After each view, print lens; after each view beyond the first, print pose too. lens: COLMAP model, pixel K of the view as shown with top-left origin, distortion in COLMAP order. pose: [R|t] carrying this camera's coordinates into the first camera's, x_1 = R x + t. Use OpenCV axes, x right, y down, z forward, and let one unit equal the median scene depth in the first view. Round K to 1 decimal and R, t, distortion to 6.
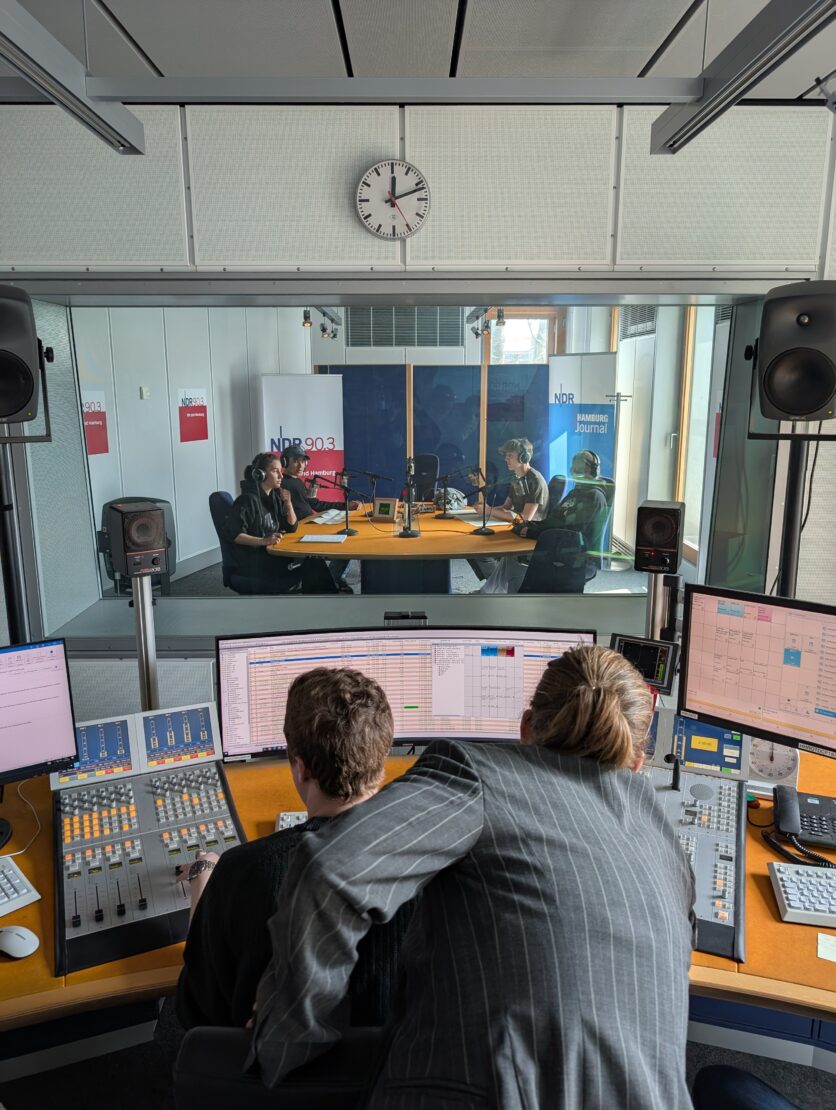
lens RADIAL K [[811.3, 0, 429.3], [0, 811.3, 552.3], [0, 0, 1]] dist [0.004681, 0.001578]
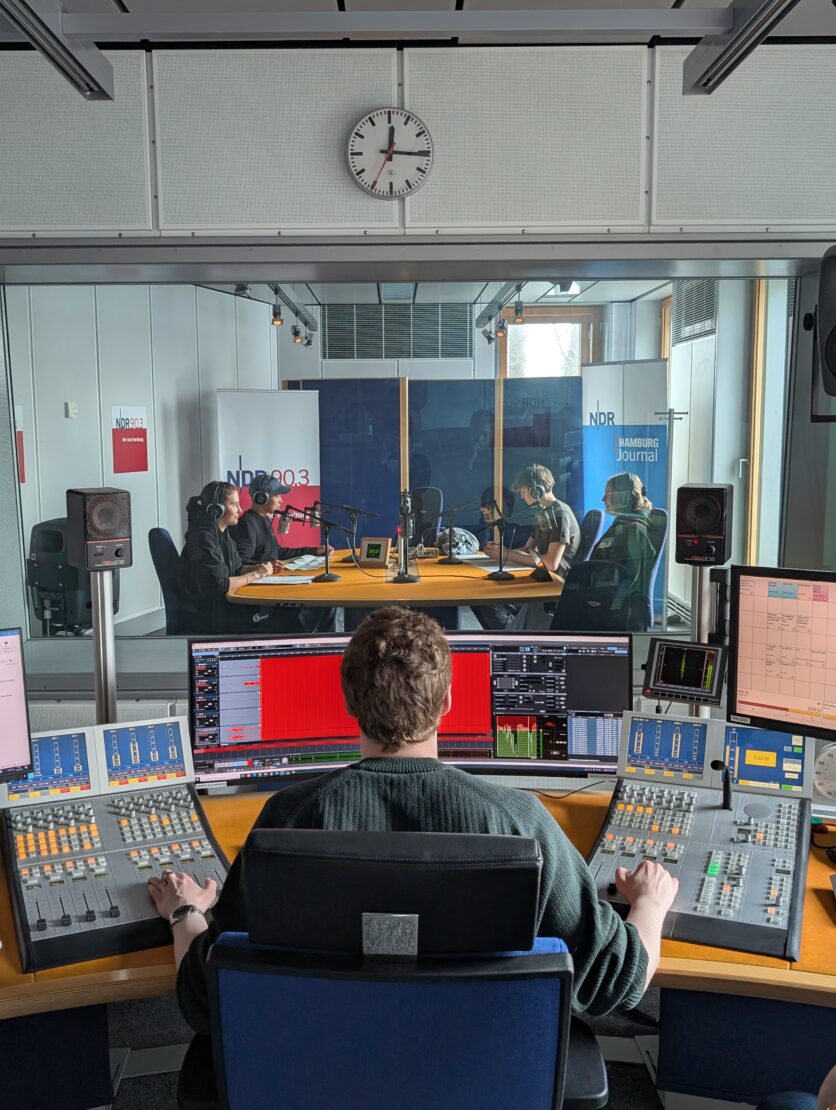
lens RADIAL K [[1081.5, 0, 418.0], [0, 1081.5, 555.0], [0, 0, 1]] dist [0.007539, -0.004362]
pose [[0.999940, -0.005266, -0.009592, -0.006341], [0.004503, 0.996949, -0.077928, 0.082372], [0.009974, 0.077880, 0.996913, -0.113972]]
